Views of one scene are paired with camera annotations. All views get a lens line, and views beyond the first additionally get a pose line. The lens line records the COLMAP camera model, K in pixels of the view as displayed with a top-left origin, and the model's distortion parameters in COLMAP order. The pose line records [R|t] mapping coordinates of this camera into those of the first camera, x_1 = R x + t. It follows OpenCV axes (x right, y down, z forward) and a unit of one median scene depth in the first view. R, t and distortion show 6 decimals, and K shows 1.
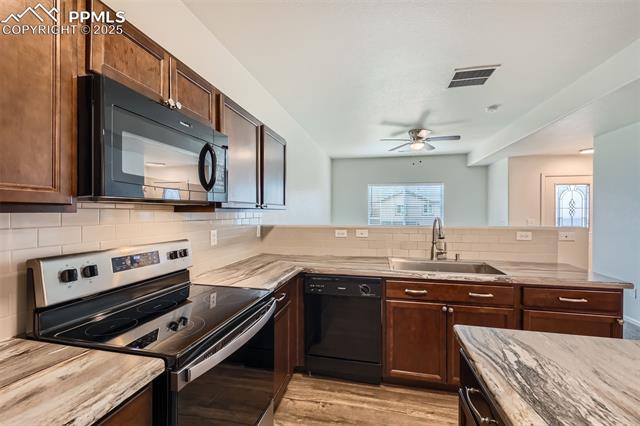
lens RADIAL K [[271.2, 0, 320.5], [0, 271.2, 211.8], [0, 0, 1]] dist [0.004828, -0.000056]
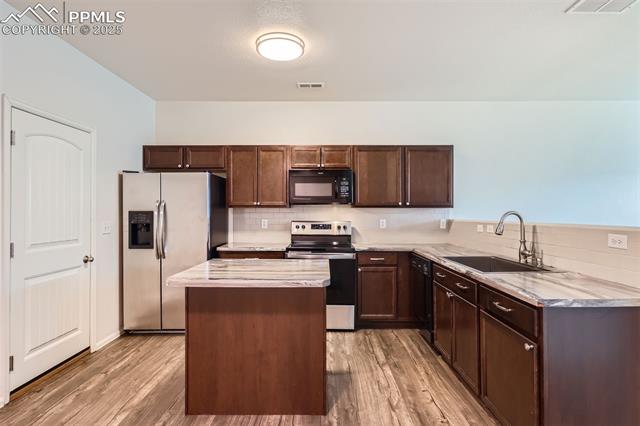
lens RADIAL K [[351.2, 0, 315.7], [0, 351.2, 211.3], [0, 0, 1]] dist [0.033974, -0.001363]
pose [[0.187815, -0.003665, -0.982198, 1.818695], [-0.000869, 0.999992, -0.003897, 0.031815], [0.982204, 0.001585, 0.187810, 0.220421]]
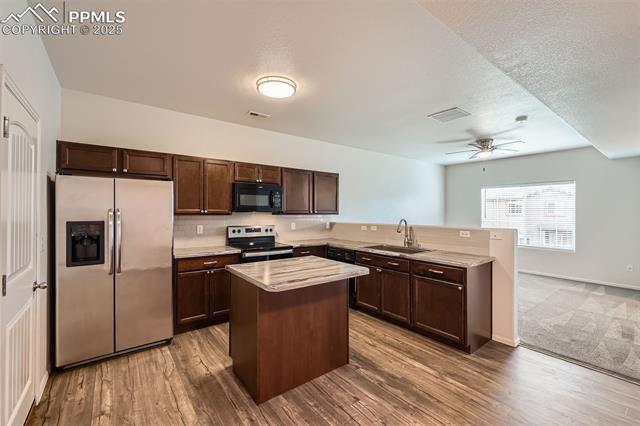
lens RADIAL K [[271.2, 0, 320.3], [0, 271.2, 214.2], [0, 0, 1]] dist [0.004828, -0.000056]
pose [[0.757518, 0.005140, -0.652794, 1.383991], [-0.001645, 0.999981, 0.005964, -0.019892], [0.652812, -0.003444, 0.757512, -0.619069]]
